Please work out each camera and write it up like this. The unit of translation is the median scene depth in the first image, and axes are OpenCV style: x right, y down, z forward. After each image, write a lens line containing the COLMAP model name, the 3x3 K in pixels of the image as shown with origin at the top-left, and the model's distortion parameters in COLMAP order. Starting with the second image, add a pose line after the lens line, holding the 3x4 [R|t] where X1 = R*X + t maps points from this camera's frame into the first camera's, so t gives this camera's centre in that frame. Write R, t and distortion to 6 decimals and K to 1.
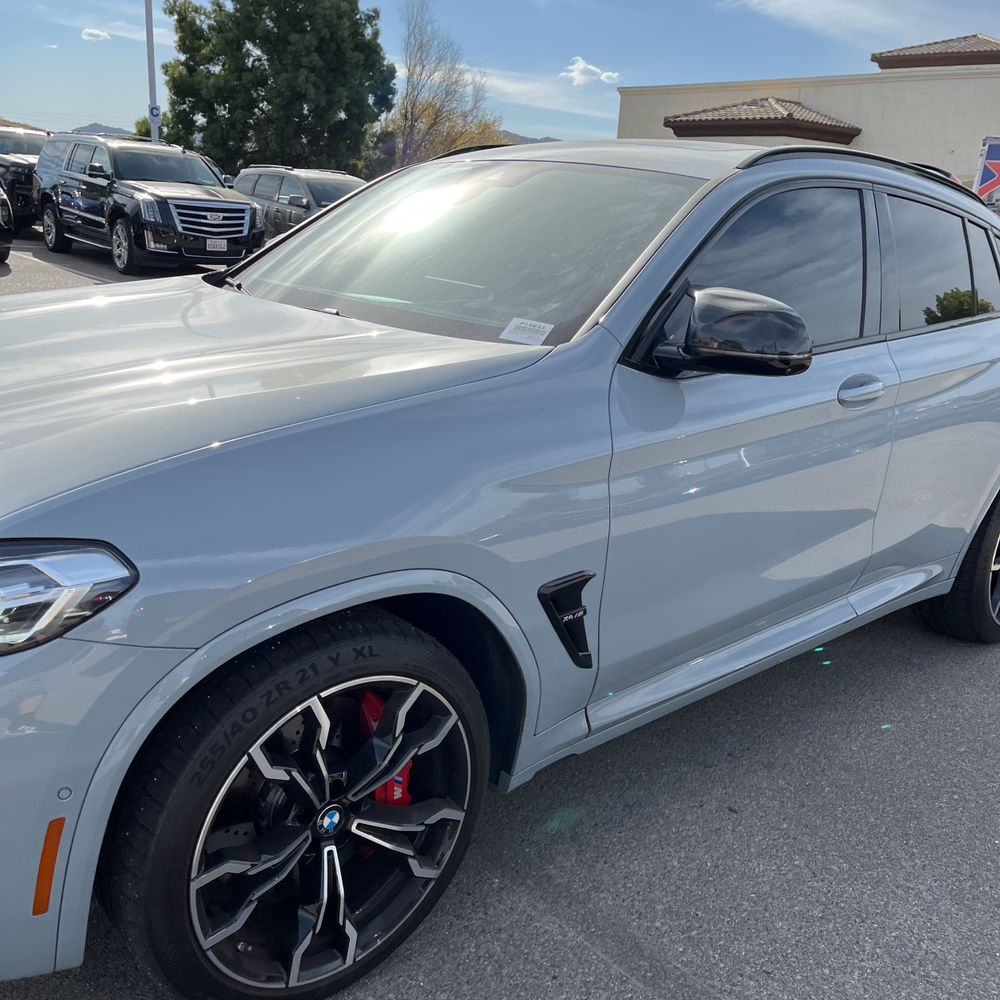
lens RADIAL K [[1033.2, 0, 488.4], [0, 1033.2, 514.7], [0, 0, 1]] dist [0.050337, -0.039401]
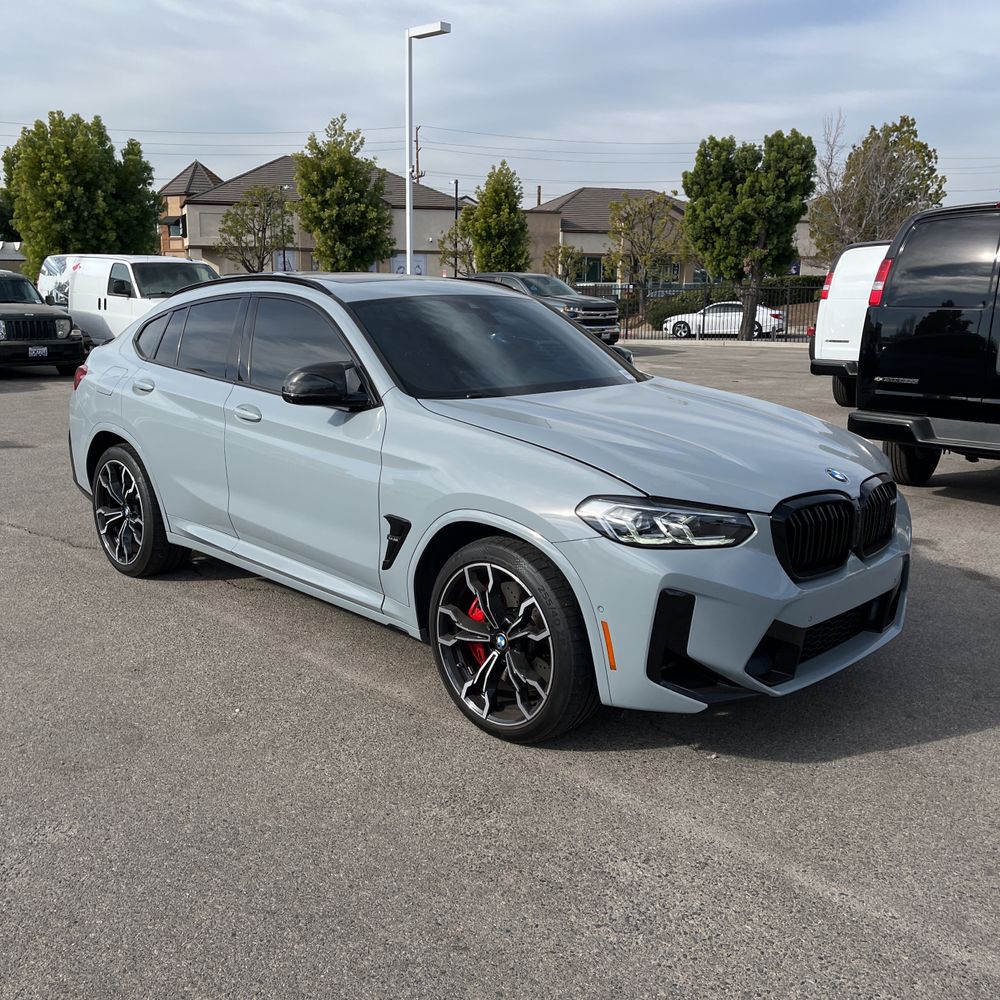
lens RADIAL K [[1020.9, 0, 494.7], [0, 1020.9, 475.1], [0, 0, 1]] dist [0.047744, 0.008757]
pose [[0.067148, 0.241728, -0.968018, 1.688994], [-0.411287, 0.890648, 0.193878, -0.369418], [0.909029, 0.385115, 0.159225, 0.562189]]
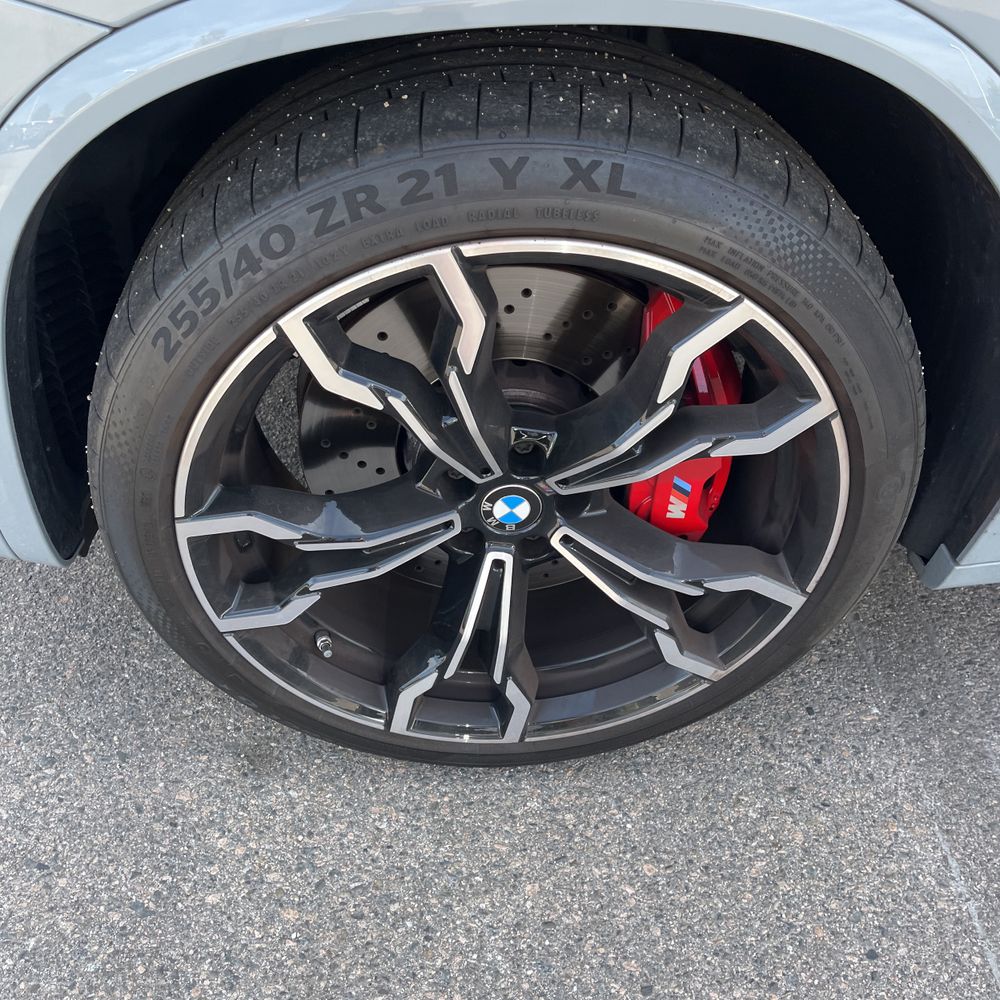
lens RADIAL K [[1010.9, 0, 486.9], [0, 1010.9, 489.4], [0, 0, 1]] dist [0.039405, -0.009369]
pose [[0.786102, 0.382657, -0.485405, 0.077495], [-0.181053, 0.893429, 0.411102, 0.084028], [0.590986, -0.235284, 0.771607, 0.620355]]
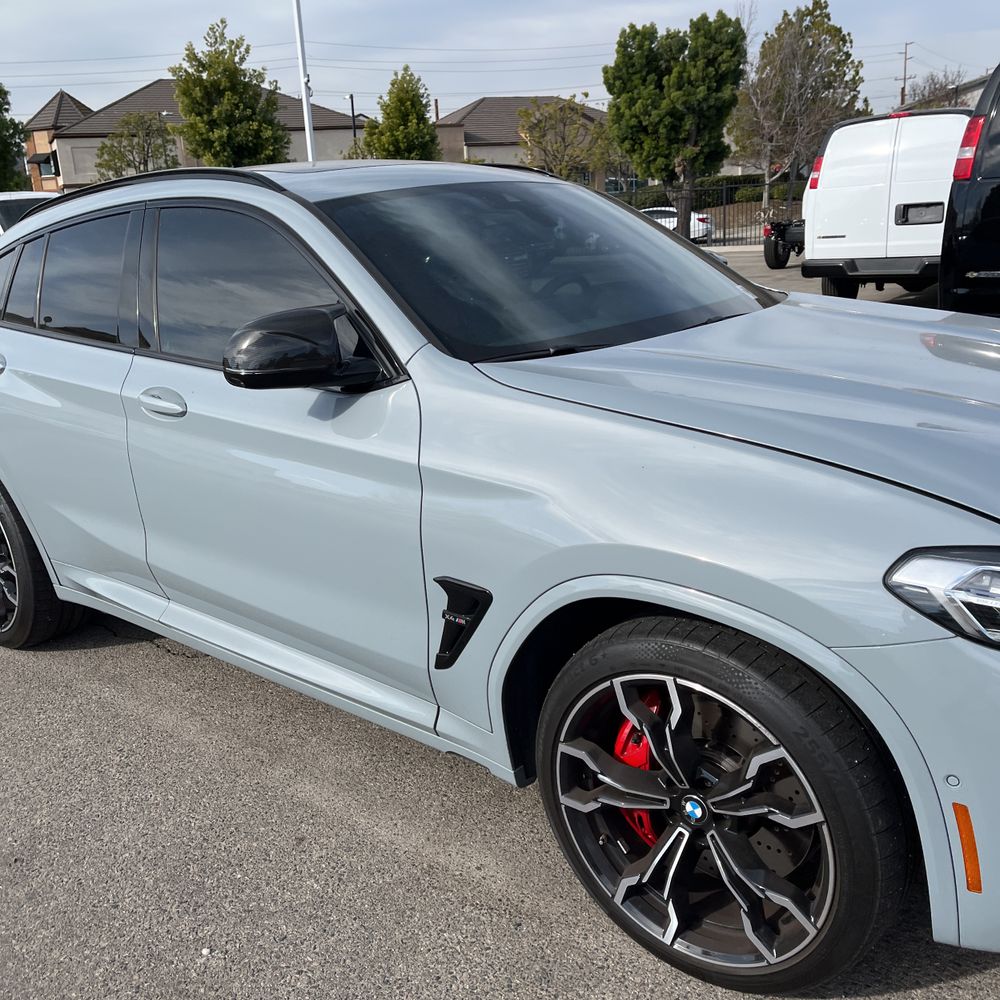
lens RADIAL K [[1010.9, 0, 486.9], [0, 1010.9, 489.4], [0, 0, 1]] dist [0.039405, -0.009369]
pose [[0.162158, 0.314708, -0.935235, 0.698179], [-0.353011, 0.903555, 0.242840, -0.185371], [0.921460, 0.290769, 0.257614, 0.444727]]
